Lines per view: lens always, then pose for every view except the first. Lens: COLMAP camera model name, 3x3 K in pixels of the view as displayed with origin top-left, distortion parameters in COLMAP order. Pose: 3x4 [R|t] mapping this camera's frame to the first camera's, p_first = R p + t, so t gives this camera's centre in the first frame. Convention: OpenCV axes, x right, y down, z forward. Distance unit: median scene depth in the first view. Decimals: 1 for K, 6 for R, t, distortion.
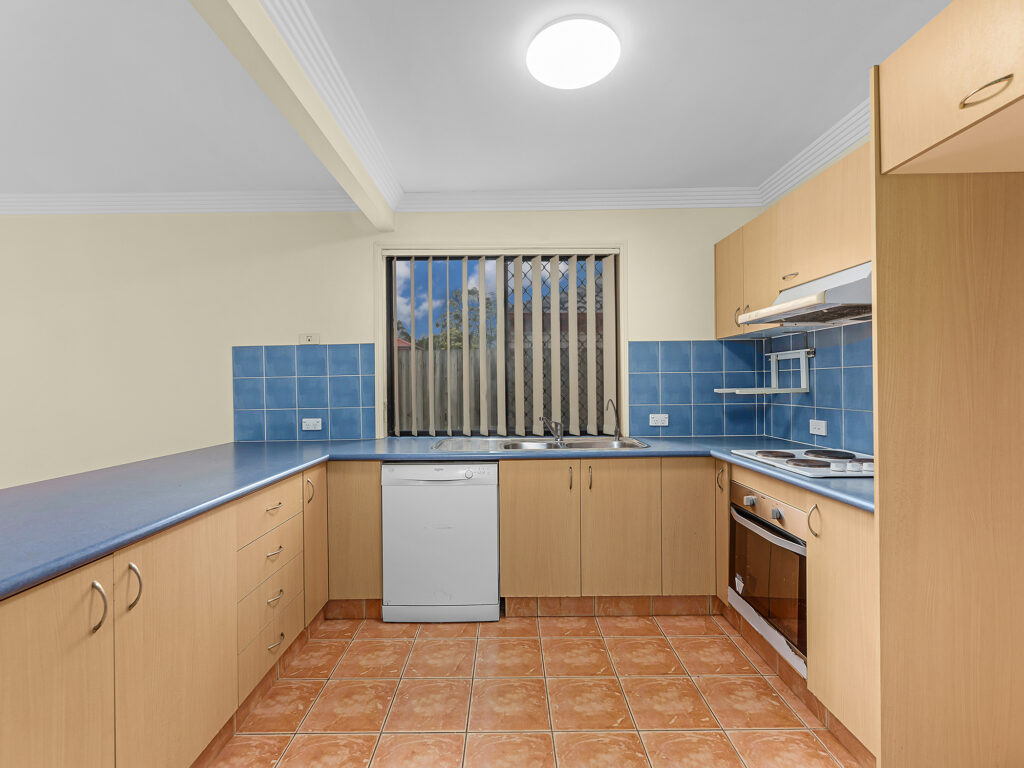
lens RADIAL K [[467.9, 0, 507.7], [0, 467.9, 382.6], [0, 0, 1]] dist [0.001955, 0.000389]
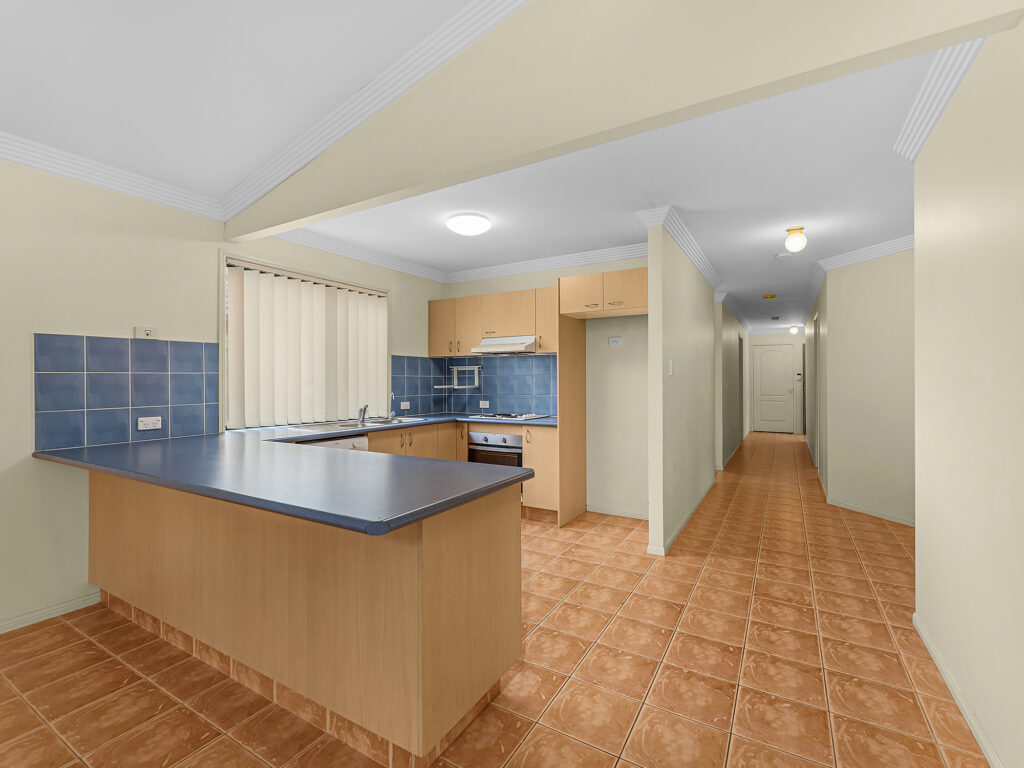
lens RADIAL K [[467.9, 0, 507.7], [0, 467.9, 382.6], [0, 0, 1]] dist [0.001955, 0.000389]
pose [[0.511280, 0.006102, 0.859393, -0.873719], [-0.006460, 0.999974, -0.003257, 0.004881], [-0.859390, -0.003886, 0.511306, -0.114244]]
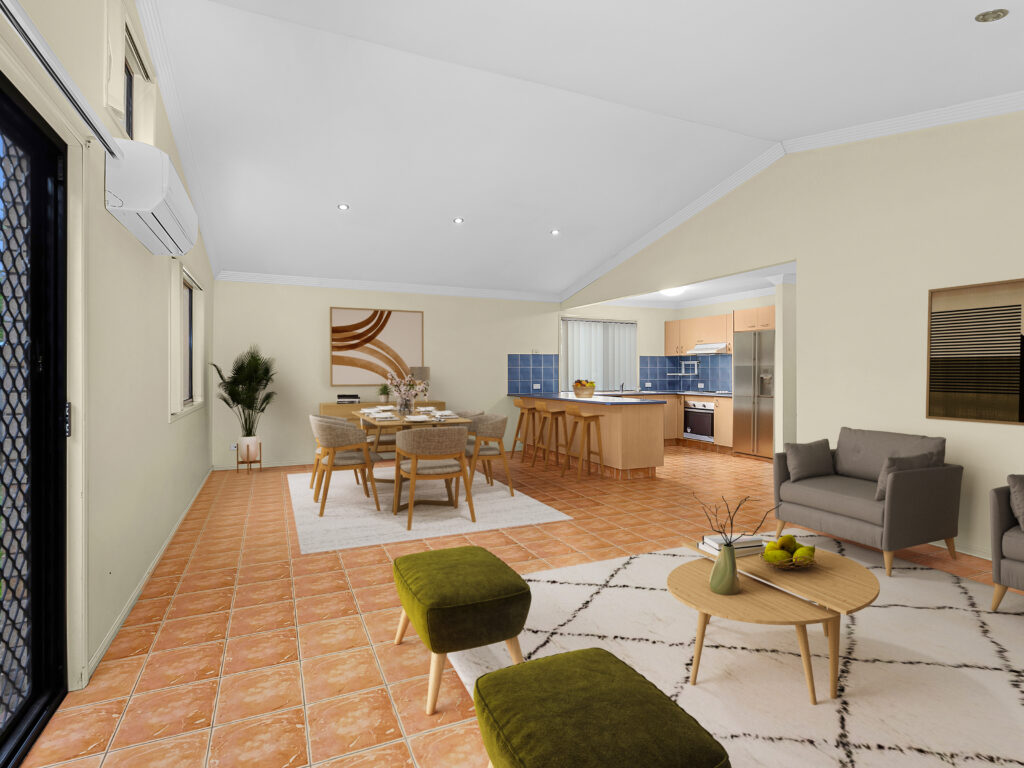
lens RADIAL K [[497.3, 0, 477.3], [0, 497.3, 367.3], [0, 0, 1]] dist [0.000586, 0.000008]
pose [[0.925426, 0.014389, 0.378655, -1.722539], [-0.012326, 0.999893, -0.007873, 0.012497], [-0.378728, 0.002619, 0.925504, -1.327242]]
